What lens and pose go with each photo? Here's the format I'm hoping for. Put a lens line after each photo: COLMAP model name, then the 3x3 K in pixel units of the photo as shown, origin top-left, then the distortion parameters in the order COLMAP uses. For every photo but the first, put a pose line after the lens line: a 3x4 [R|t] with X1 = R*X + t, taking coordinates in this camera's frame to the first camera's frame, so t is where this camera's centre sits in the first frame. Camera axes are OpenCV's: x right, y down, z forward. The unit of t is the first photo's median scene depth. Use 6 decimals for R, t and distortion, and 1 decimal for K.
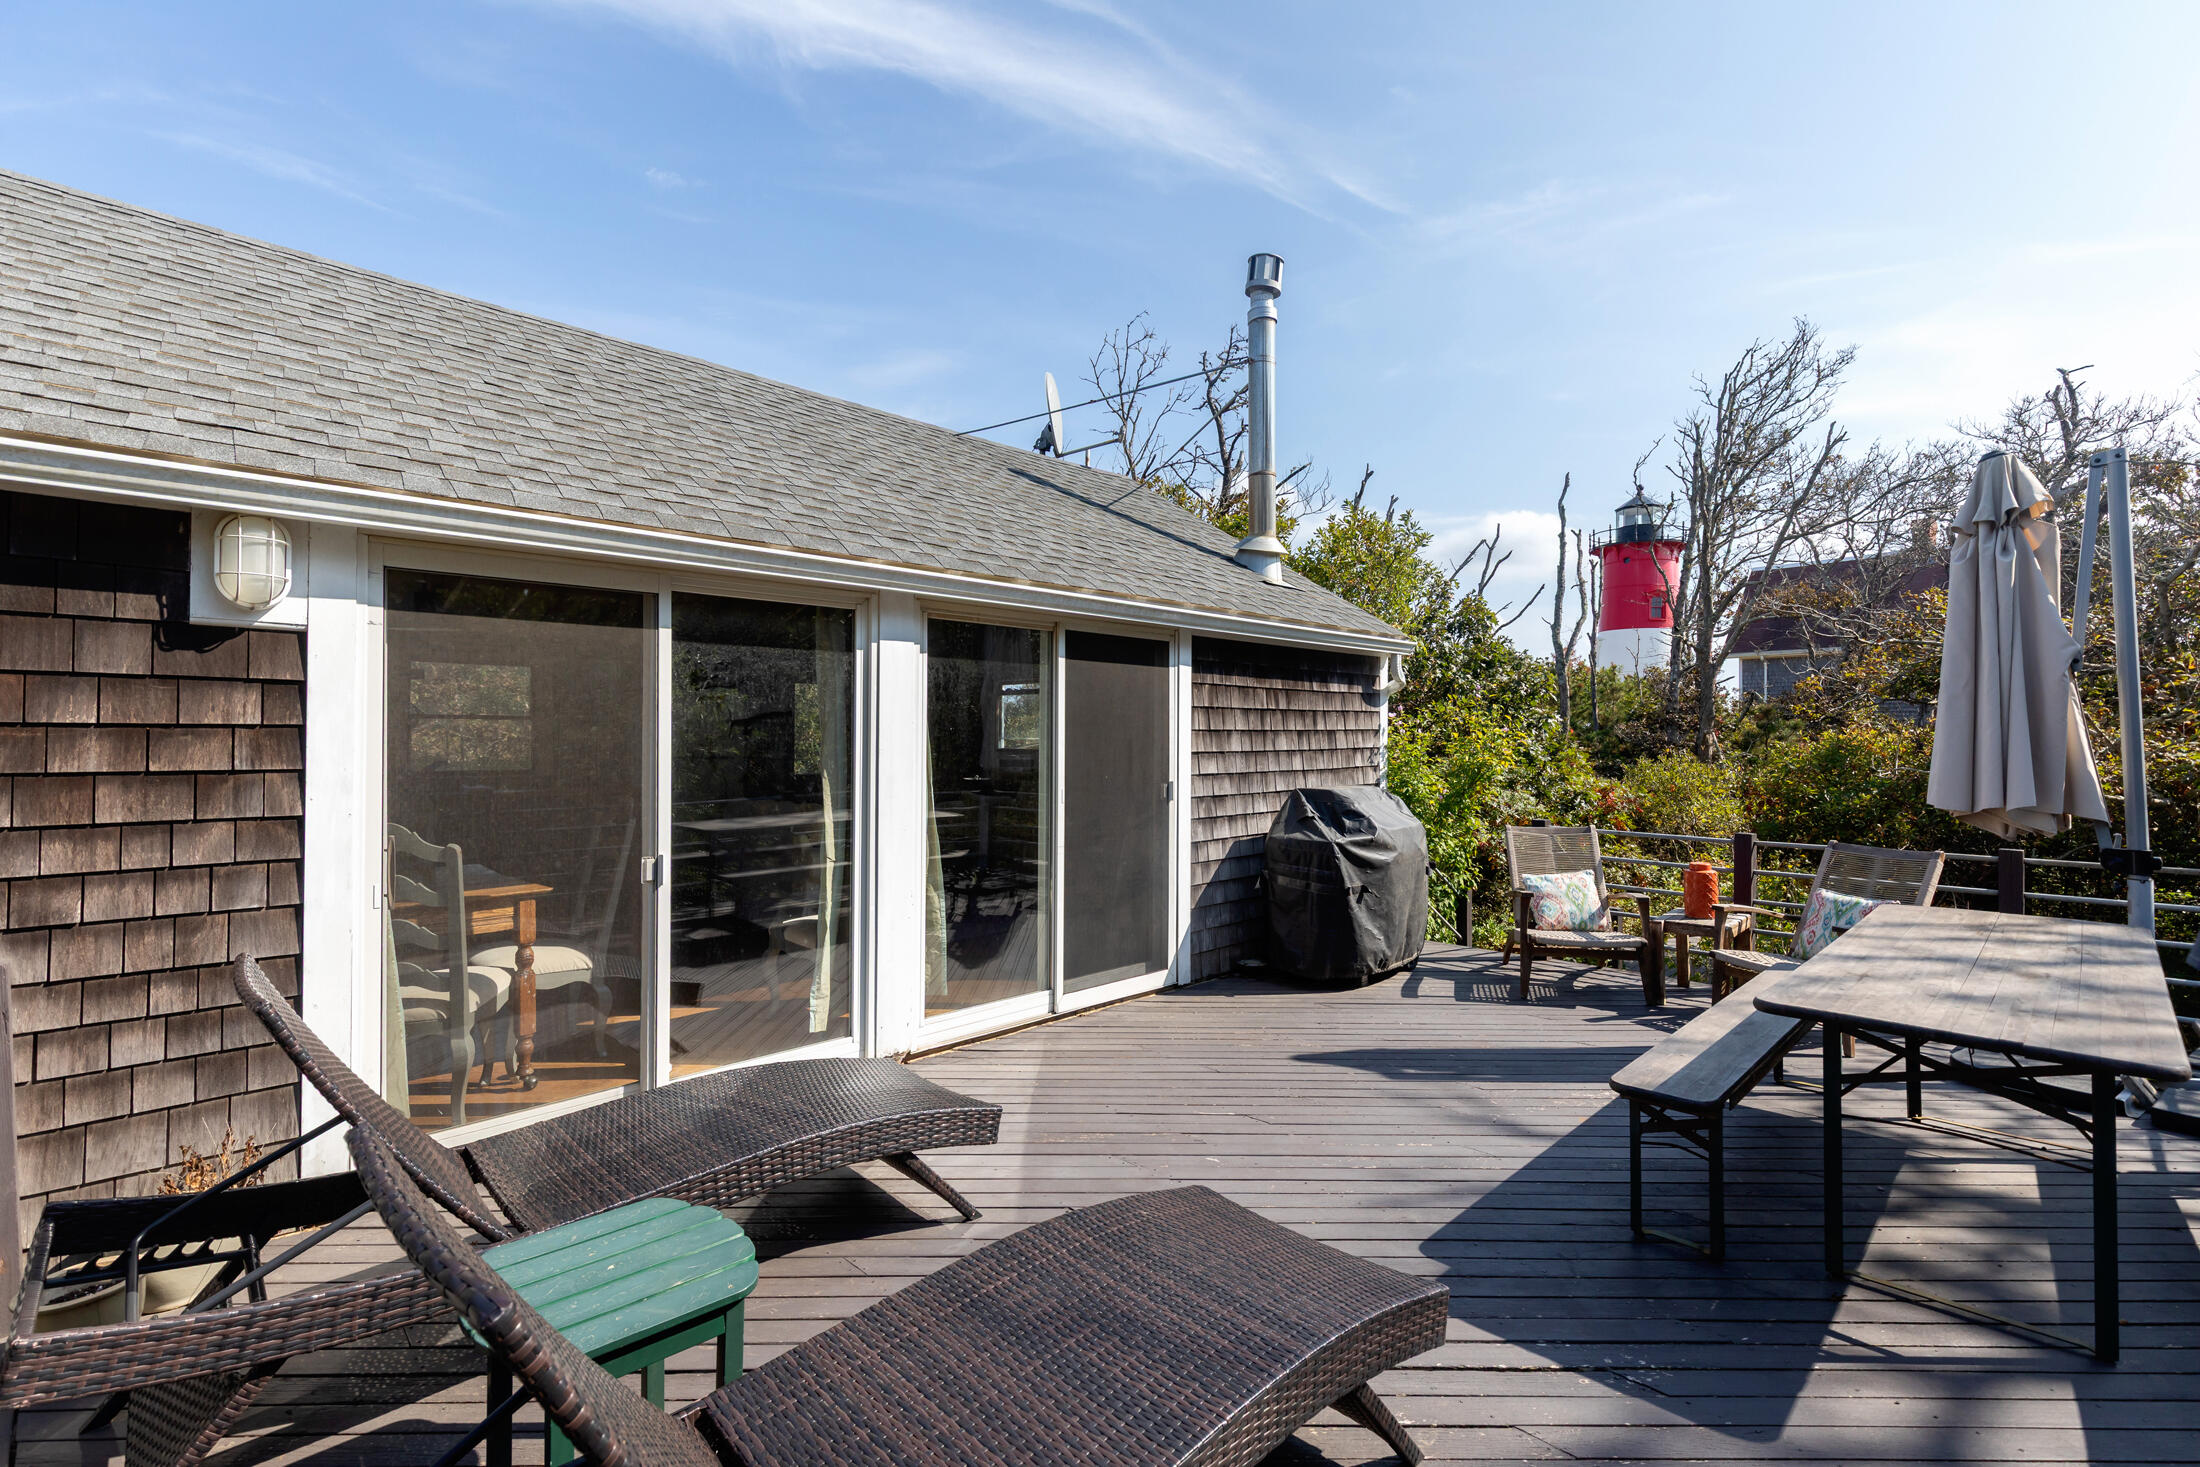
lens RADIAL K [[1048.0, 0, 1100.0], [0, 1048.0, 733.5], [0, 0, 1]] dist [-0.000342, 0.000054]
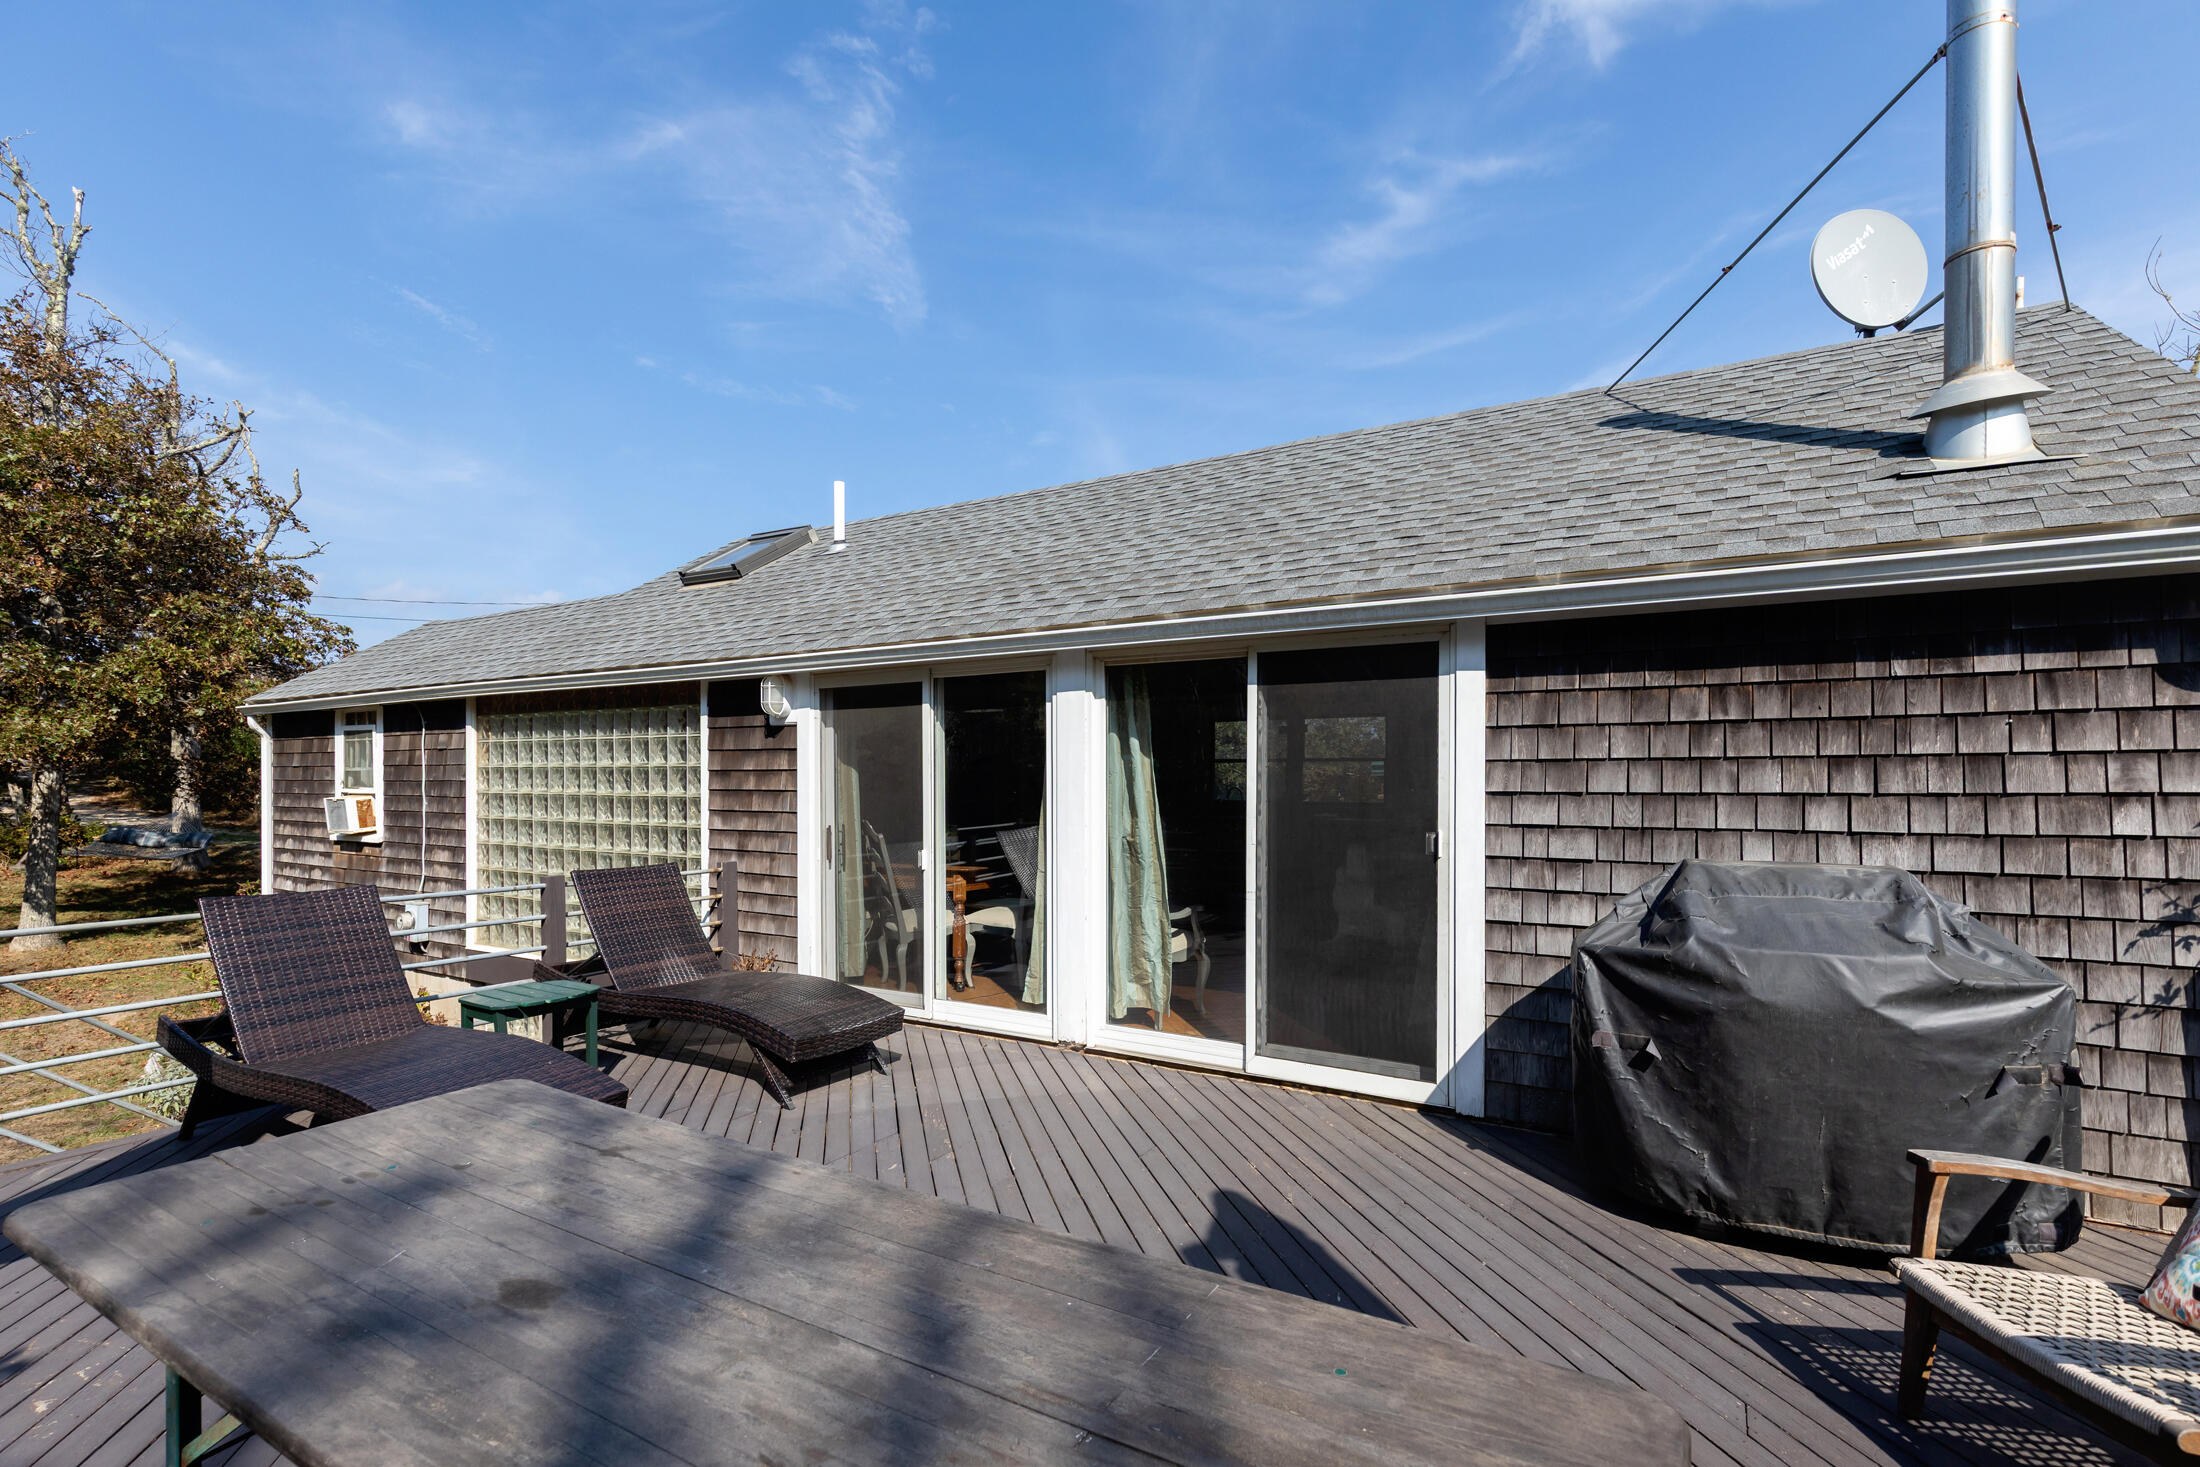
lens RADIAL K [[1013.6, 0, 1102.9], [0, 1013.6, 784.8], [0, 0, 1]] dist [0.001945, 0.000197]
pose [[0.203599, 0.001785, -0.979053, 0.721411], [0.003290, 0.999991, 0.002508, 0.010675], [0.979049, -0.003732, 0.203592, 0.624915]]
